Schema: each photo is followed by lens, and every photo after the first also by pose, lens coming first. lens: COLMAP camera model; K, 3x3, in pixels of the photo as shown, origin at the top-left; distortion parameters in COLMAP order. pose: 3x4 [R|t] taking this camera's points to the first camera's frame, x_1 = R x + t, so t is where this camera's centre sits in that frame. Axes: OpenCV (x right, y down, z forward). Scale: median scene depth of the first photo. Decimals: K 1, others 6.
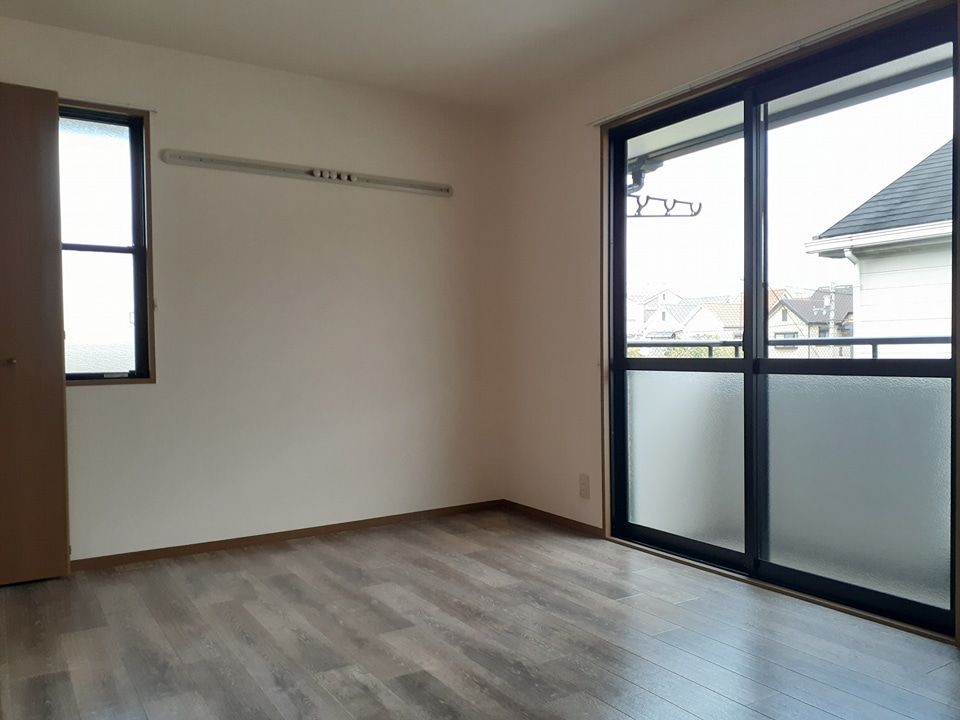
lens RADIAL K [[769.5, 0, 478.8], [0, 769.5, 367.8], [0, 0, 1]] dist [0.052470, -0.063319]
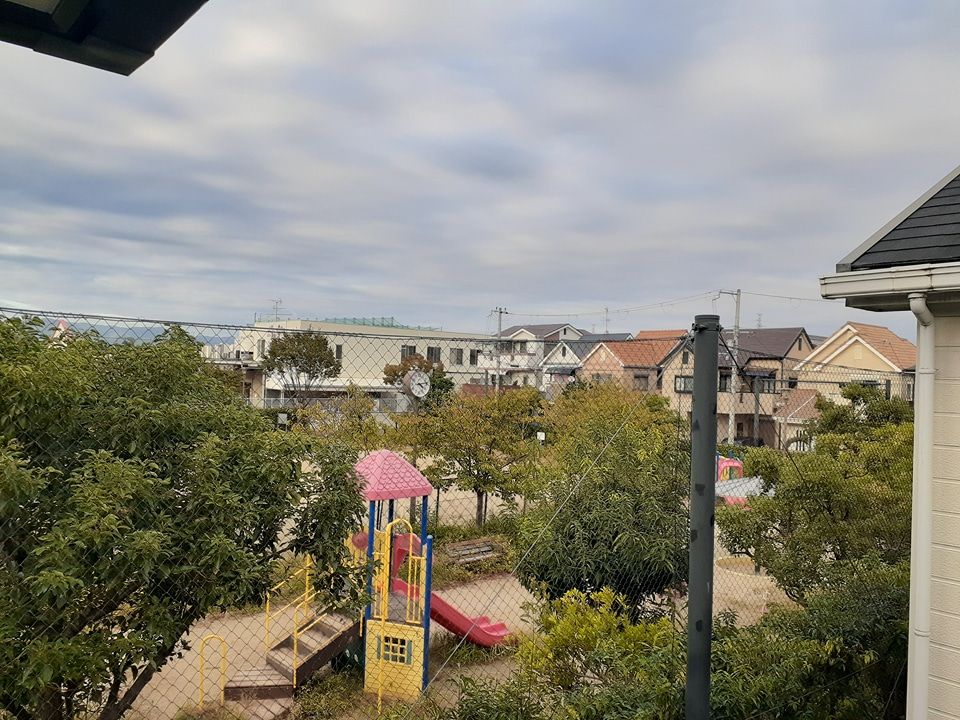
lens RADIAL K [[769.5, 0, 479.6], [0, 769.5, 360.1], [0, 0, 1]] dist [0.052470, -0.063319]
pose [[0.991582, 0.036101, 0.124345, 0.148260], [-0.030483, 0.998439, -0.046796, -0.079441], [-0.125841, 0.042612, 0.991135, 0.546064]]
